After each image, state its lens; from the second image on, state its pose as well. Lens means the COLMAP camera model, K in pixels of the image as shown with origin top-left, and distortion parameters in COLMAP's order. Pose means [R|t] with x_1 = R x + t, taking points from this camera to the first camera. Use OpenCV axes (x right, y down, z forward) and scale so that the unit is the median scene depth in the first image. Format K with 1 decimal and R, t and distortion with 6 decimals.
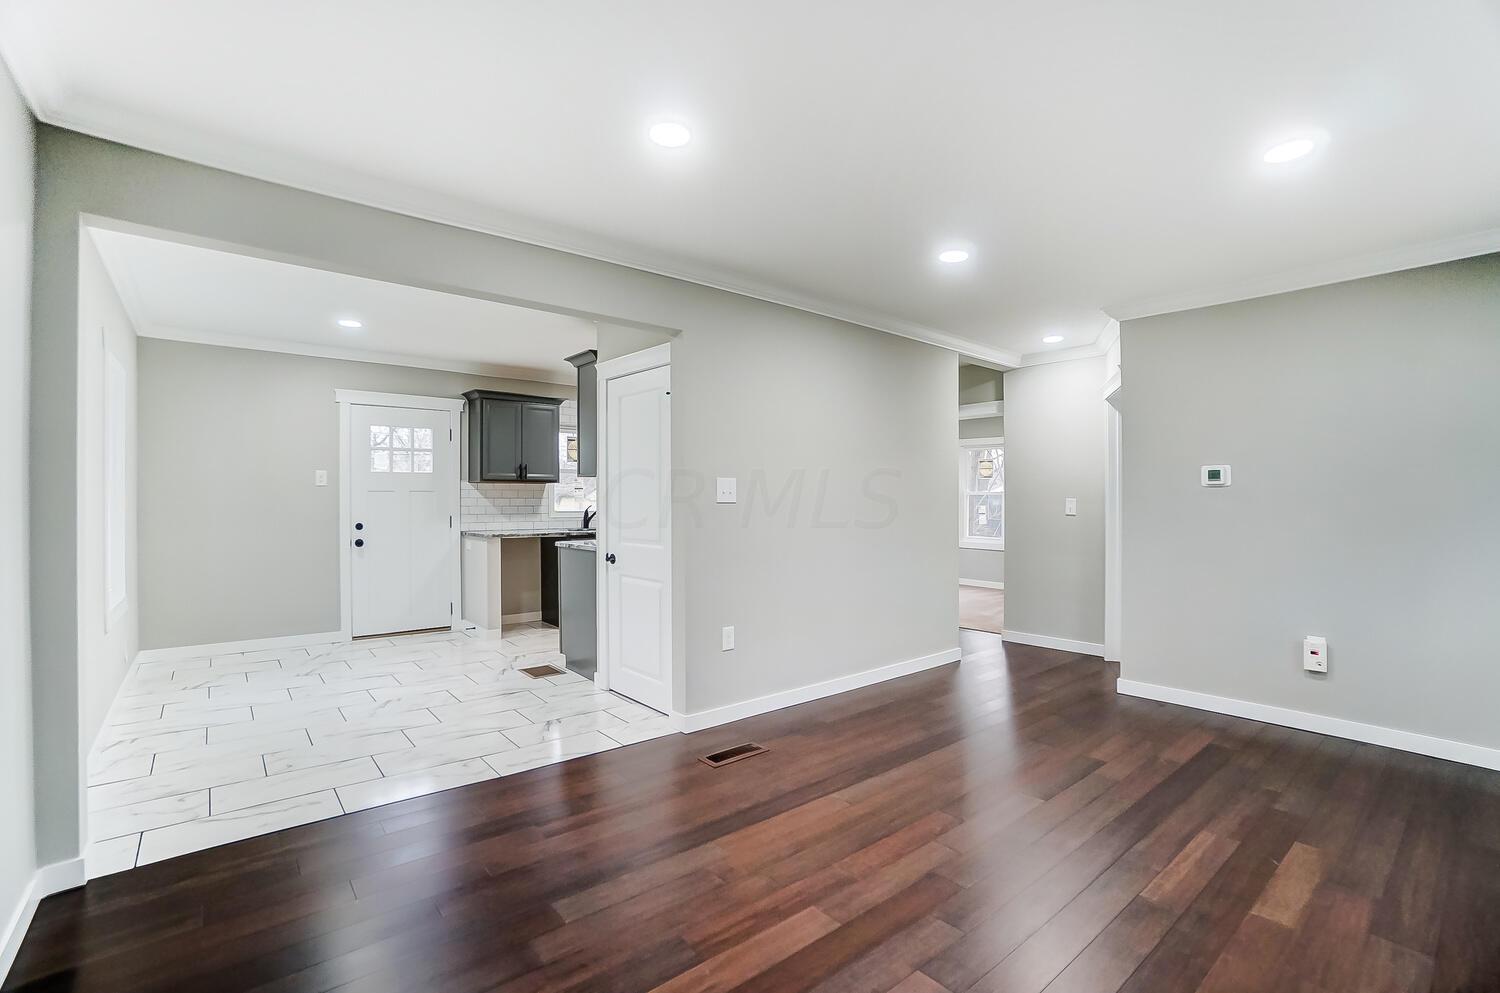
lens RADIAL K [[660.9, 0, 727.2], [0, 660.9, 496.7], [0, 0, 1]] dist [-0.029336, 0.000476]
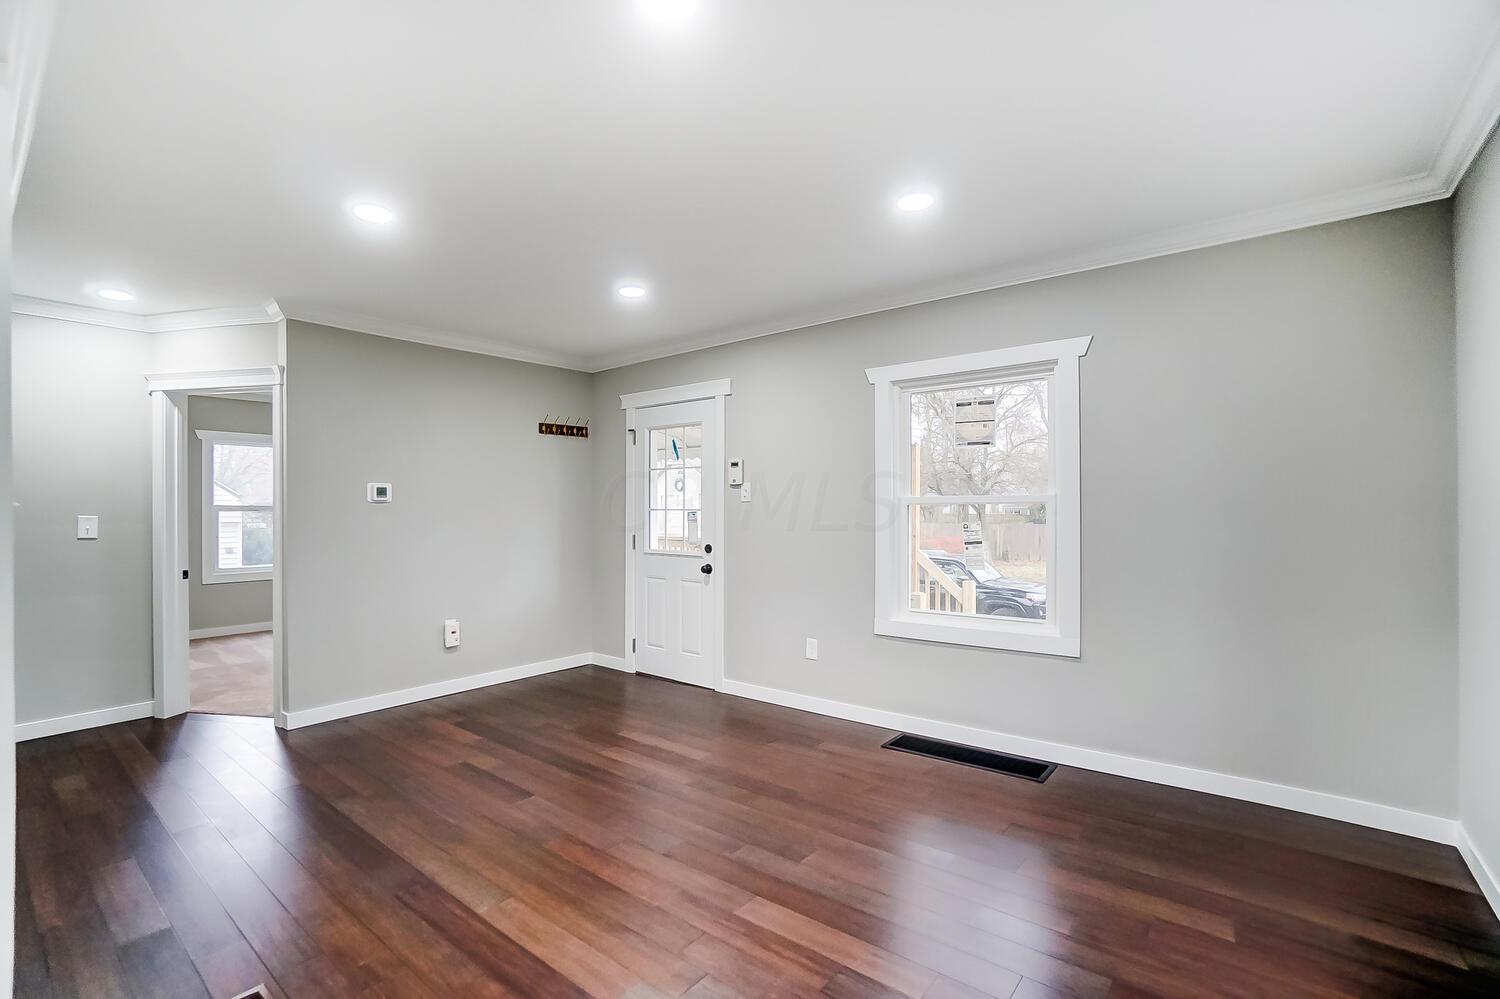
lens RADIAL K [[674.7, 0, 744.1], [0, 674.7, 505.8], [0, 0, 1]] dist [-0.000571, -0.015295]
pose [[-0.194879, 0.004753, 0.980816, -0.607940], [0.005005, 0.999980, -0.003851, -0.003098], [-0.980815, 0.004158, -0.194899, 0.795288]]
